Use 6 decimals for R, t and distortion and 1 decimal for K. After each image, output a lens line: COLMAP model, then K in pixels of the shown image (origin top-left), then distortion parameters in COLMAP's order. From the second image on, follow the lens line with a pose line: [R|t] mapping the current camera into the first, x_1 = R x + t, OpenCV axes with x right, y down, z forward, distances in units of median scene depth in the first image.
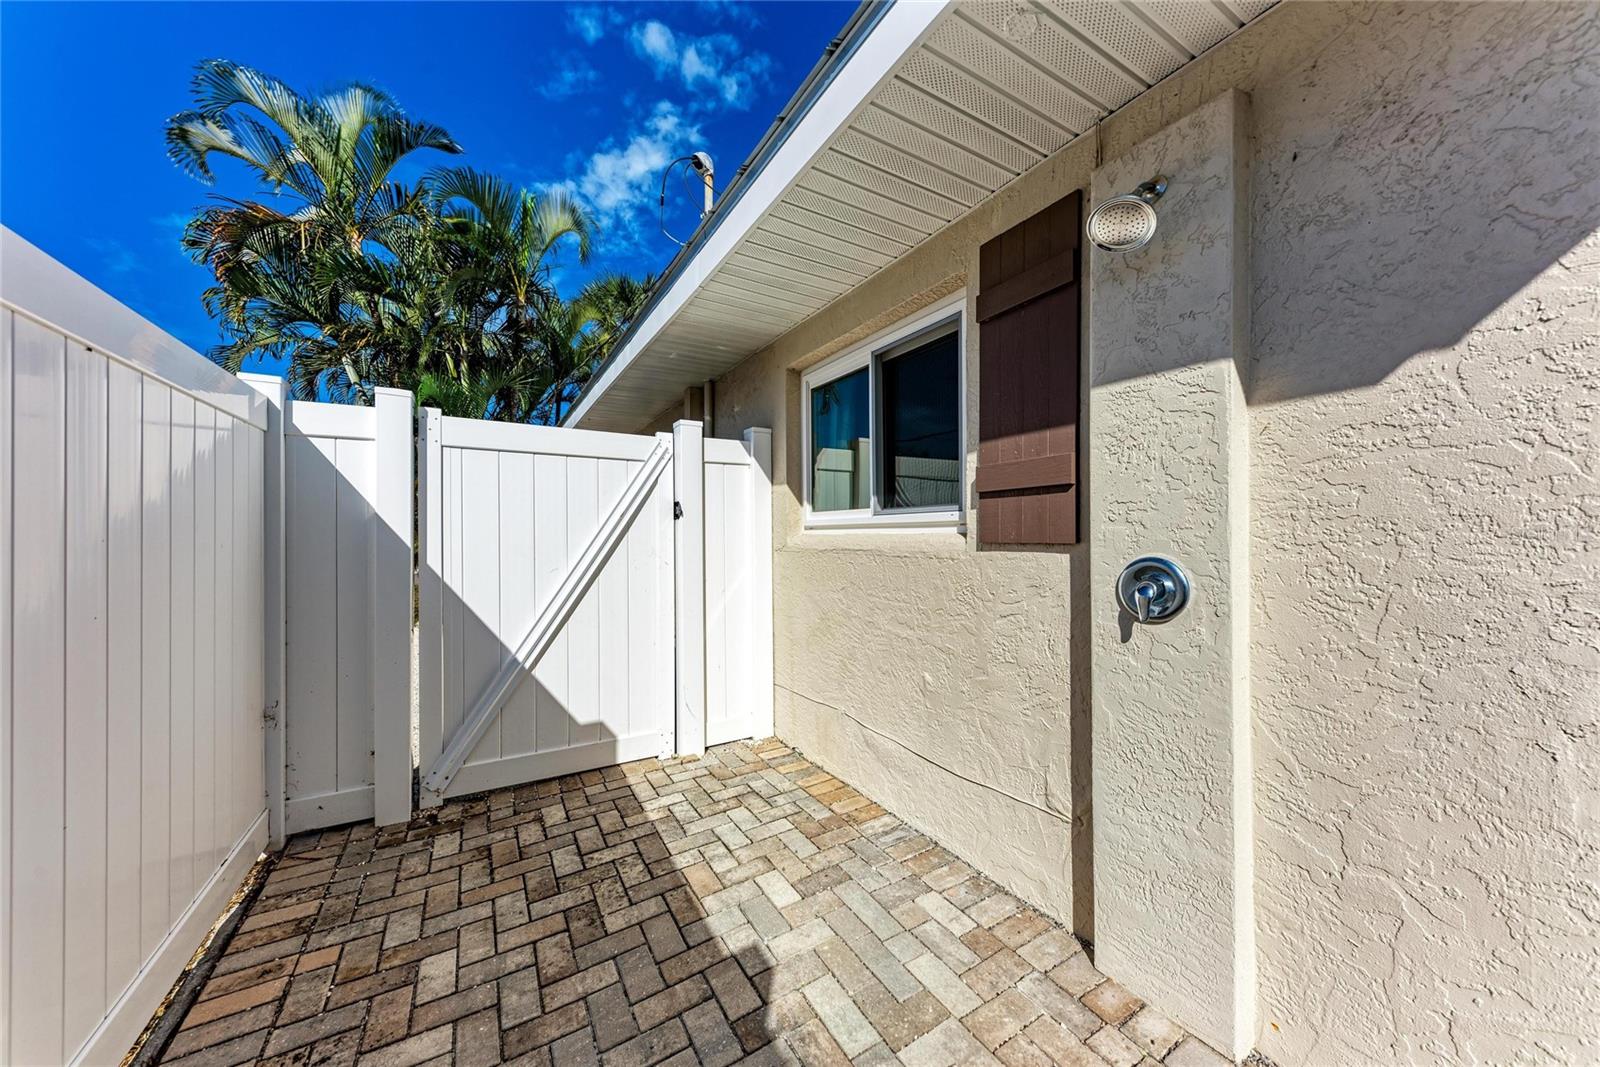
lens RADIAL K [[550.7, 0, 802.1], [0, 550.7, 532.0], [0, 0, 1]] dist [0.001378, -0.000019]
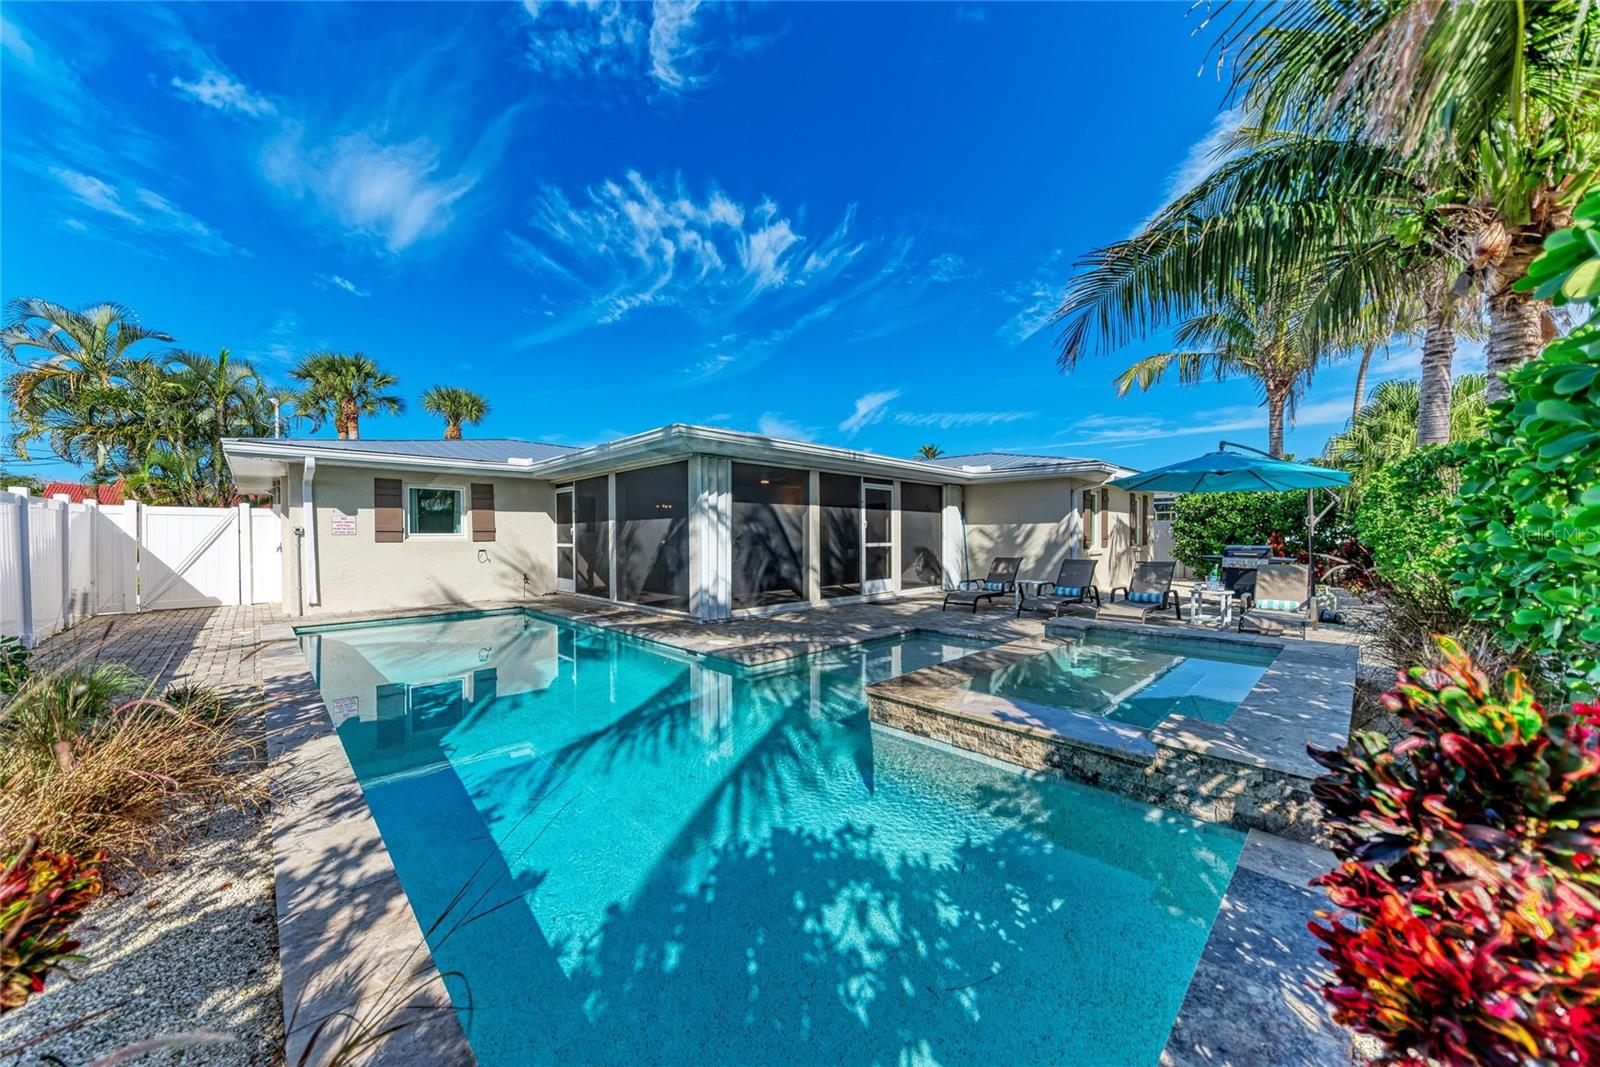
lens RADIAL K [[550.7, 0, 795.8], [0, 550.7, 542.1], [0, 0, 1]] dist [0.001378, -0.000019]
pose [[0.971731, 0.008466, 0.235937, 2.551256], [-0.012473, 0.999802, 0.015498, -0.069861], [-0.235759, -0.018002, 0.971645, -3.422737]]
